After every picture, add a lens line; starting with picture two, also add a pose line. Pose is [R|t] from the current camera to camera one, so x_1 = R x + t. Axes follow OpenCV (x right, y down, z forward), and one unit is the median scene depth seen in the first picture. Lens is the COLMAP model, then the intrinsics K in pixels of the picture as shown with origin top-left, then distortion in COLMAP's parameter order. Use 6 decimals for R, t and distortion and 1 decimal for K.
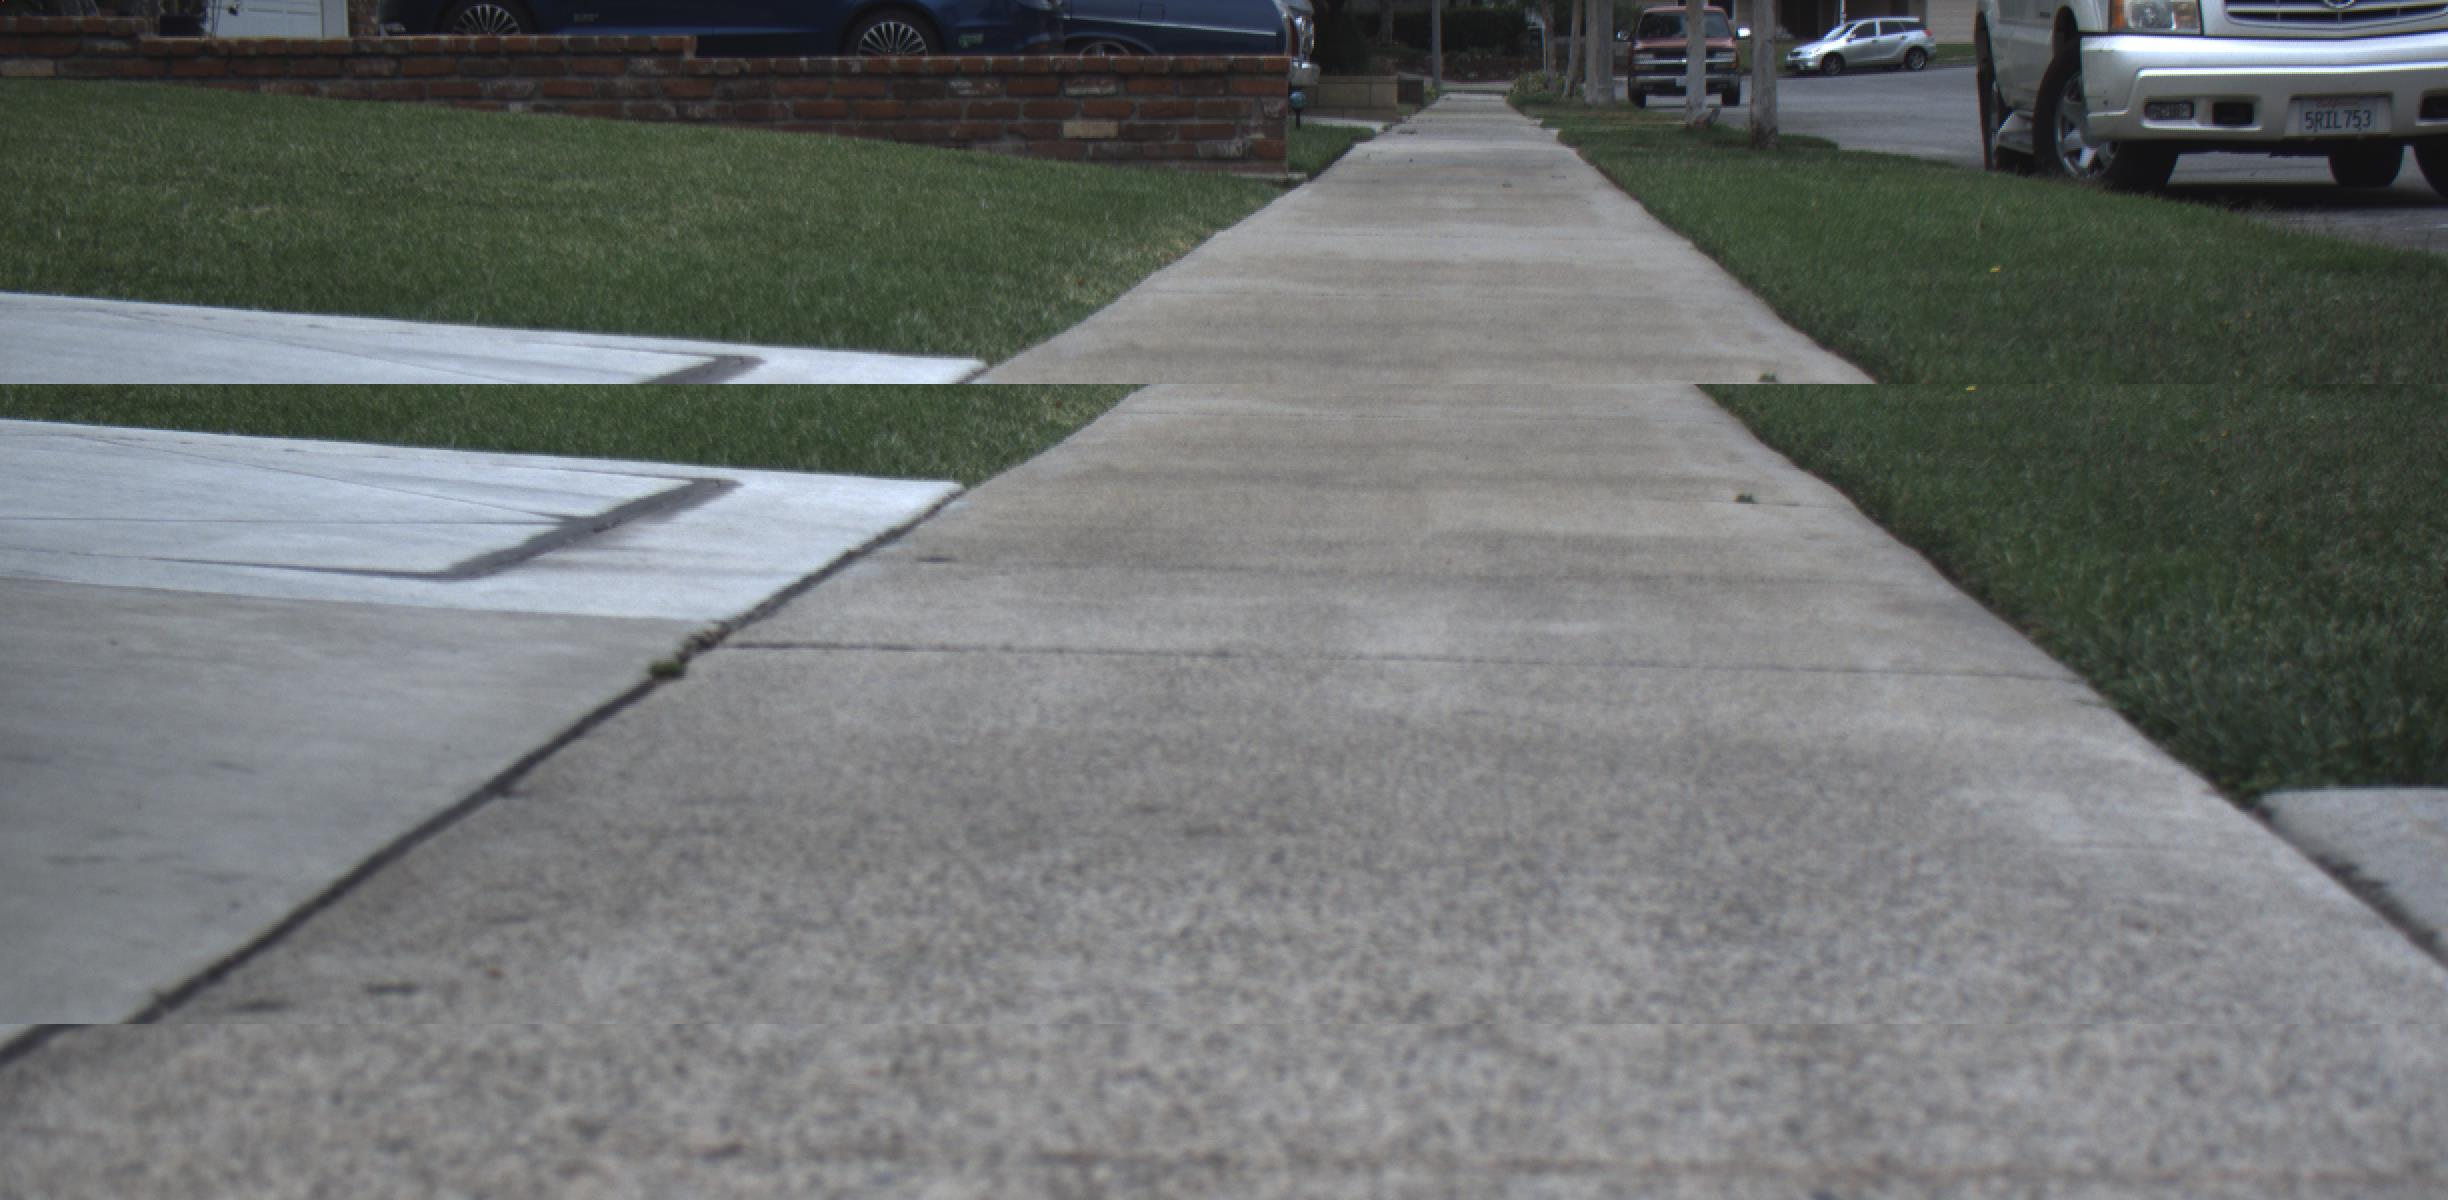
lens RADIAL K [[17048.9, 0, 1226.2], [0, 17048.9, 606.1], [0, 0, 1]] dist [0.408500, 0.000000]
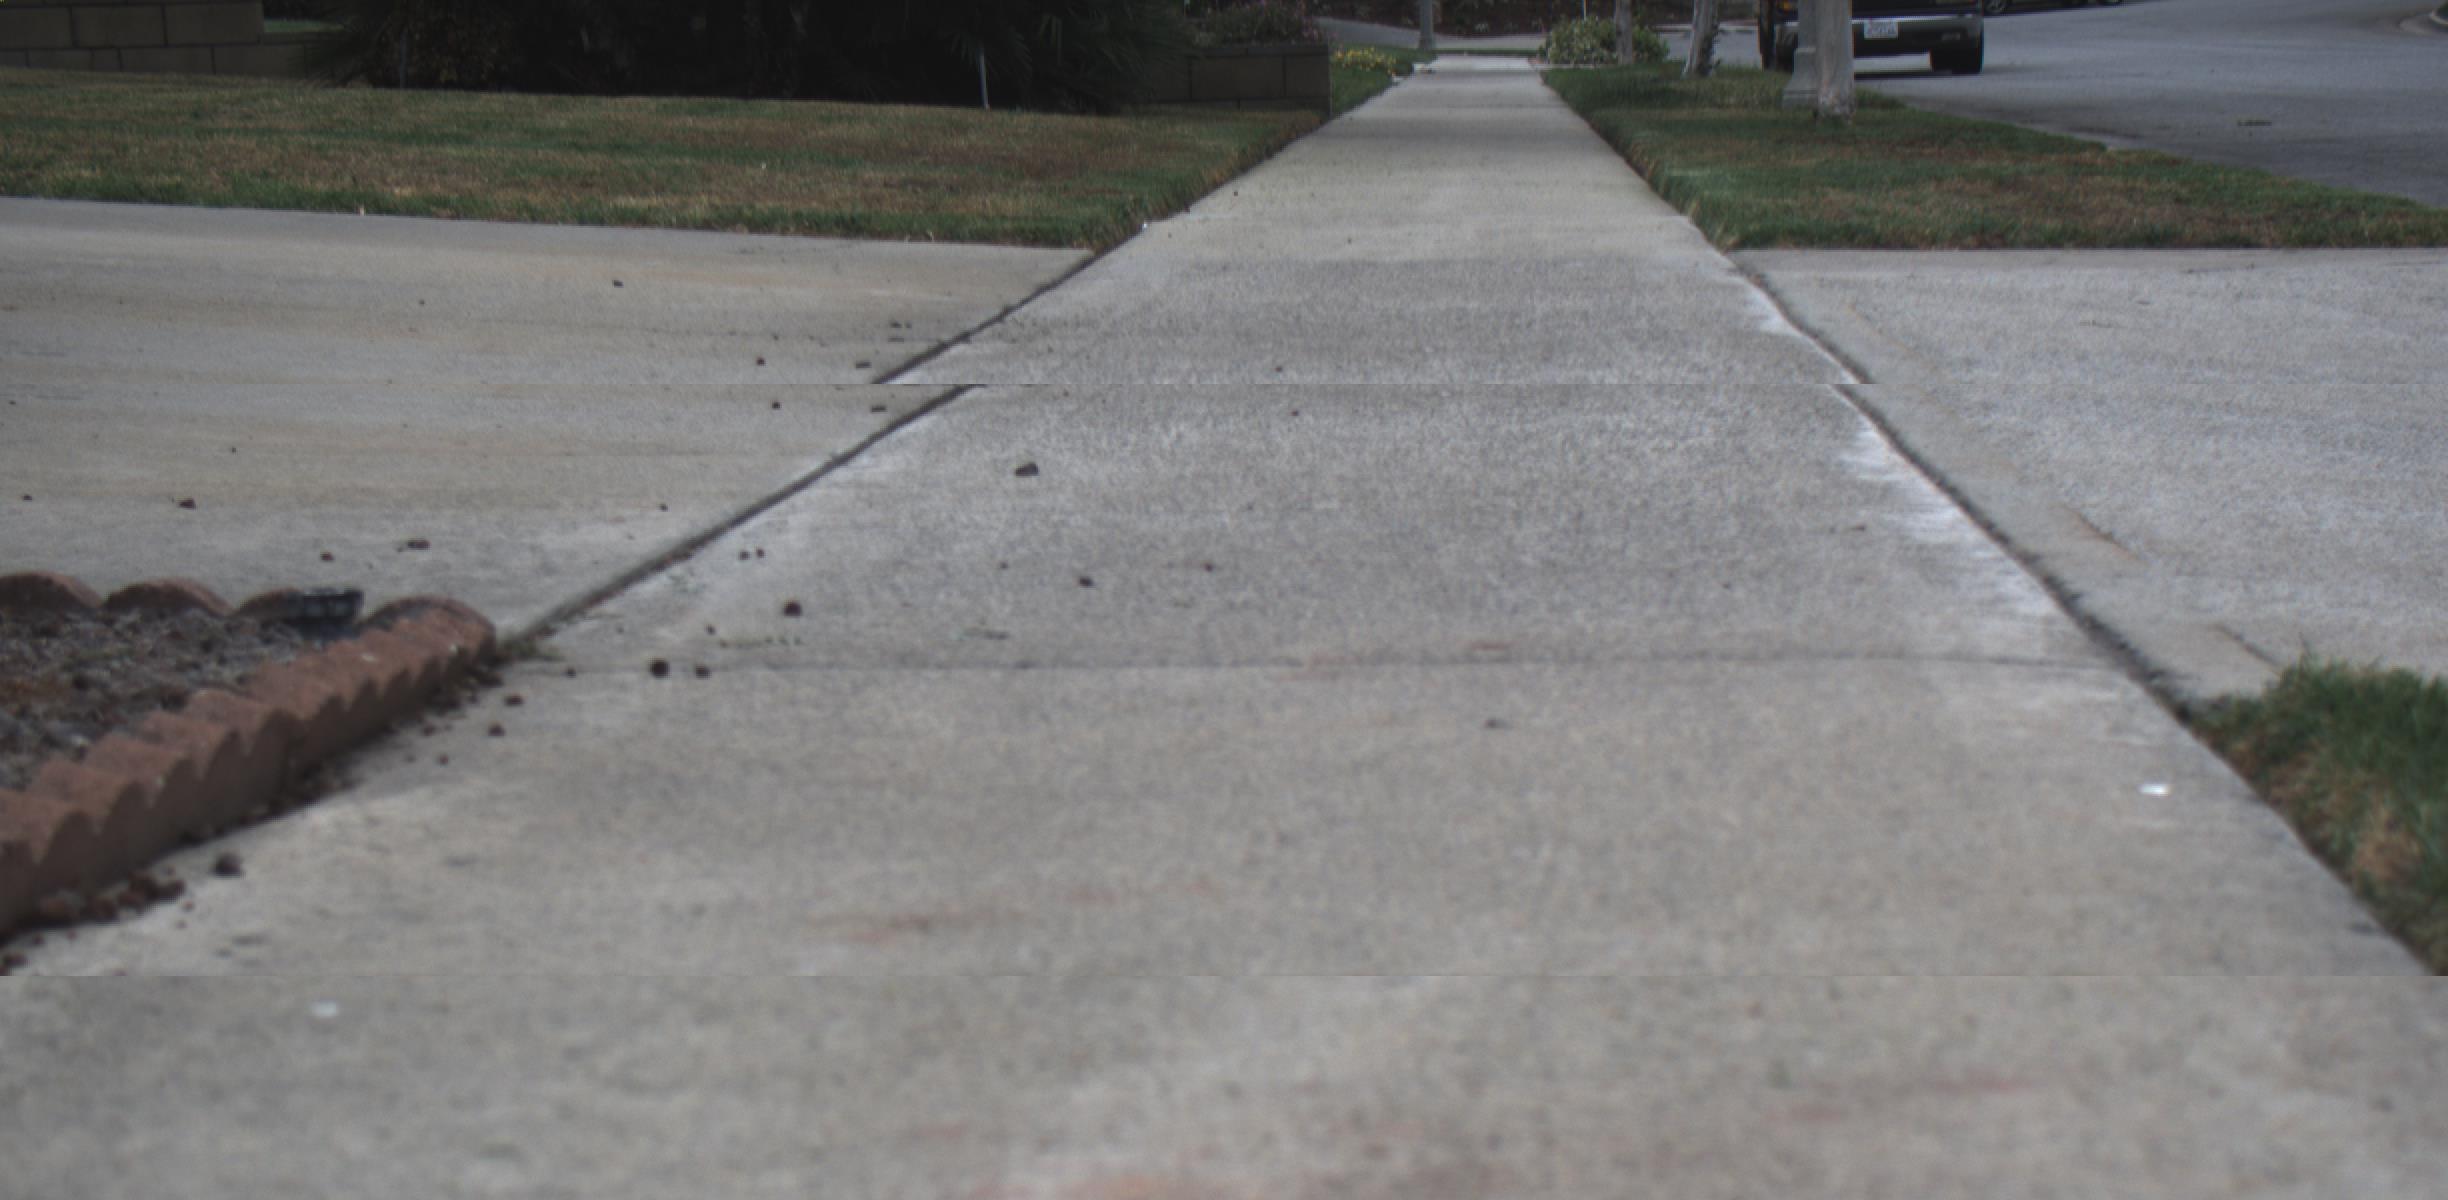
lens RADIAL K [[17048.9, 0, 1210.4], [0, 17048.9, 603.7], [0, 0, 1]] dist [0.408500, 0.000000]
pose [[0.999725, -0.023303, -0.002680, 0.030535], [0.023309, 0.999726, 0.002334, -0.061793], [0.002625, -0.002396, 0.999994, 1.980992]]
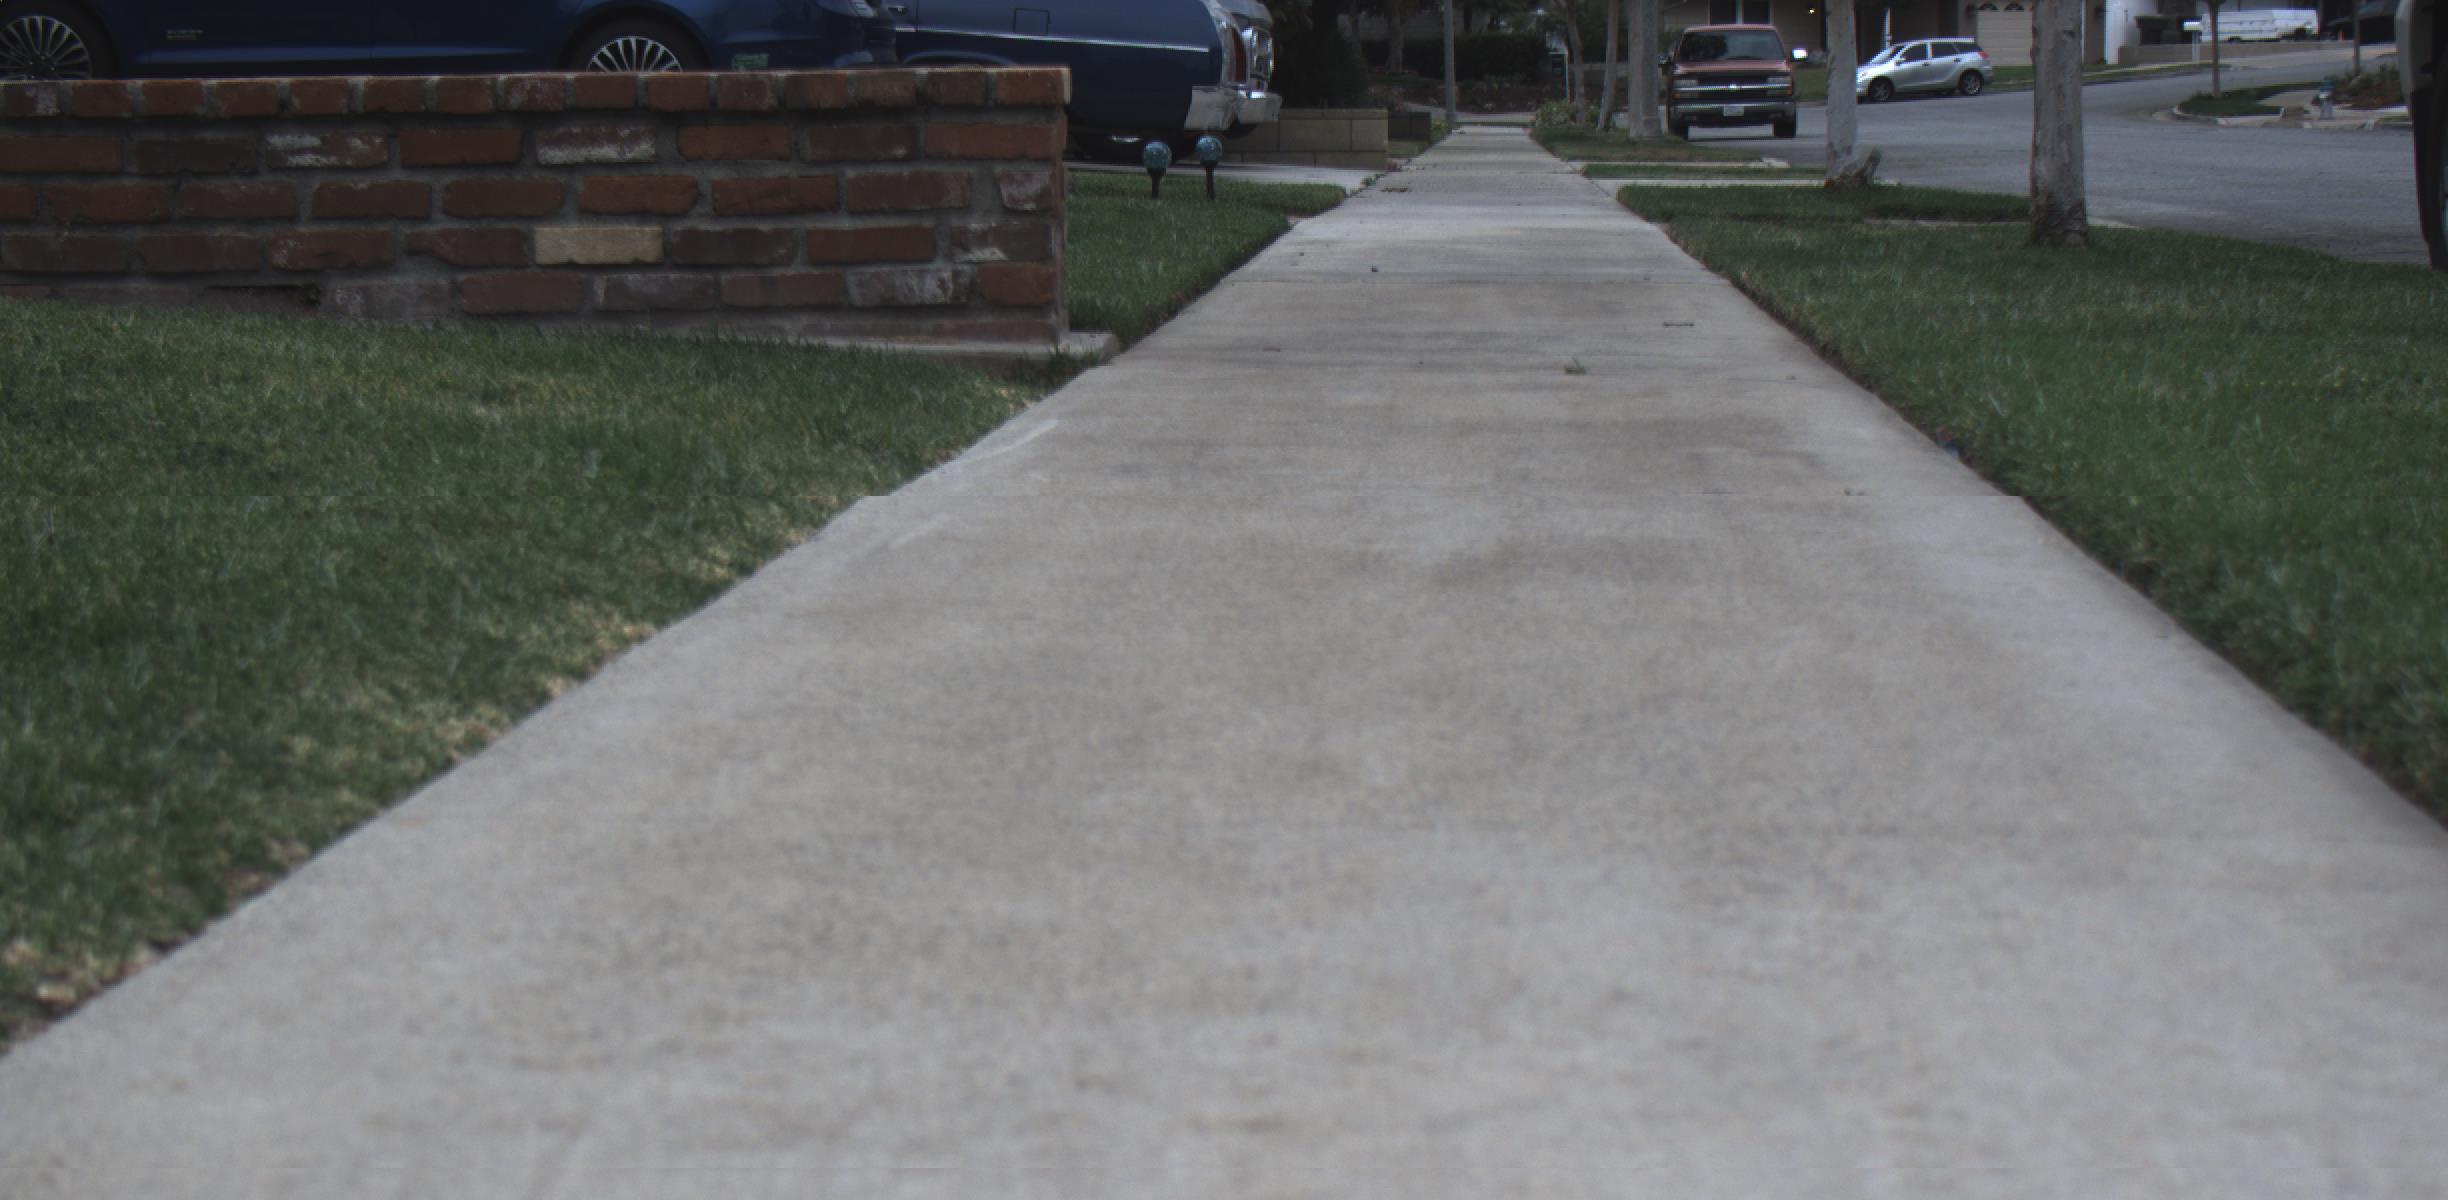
lens RADIAL K [[17048.9, 0, 1146.0], [0, 17048.9, 512.3], [0, 0, 1]] dist [0.408500, 0.000000]
pose [[0.999928, -0.010401, -0.005949, 0.007715], [0.010356, 0.999918, -0.007493, -0.016653], [0.006027, 0.007431, 0.999954, 0.533334]]
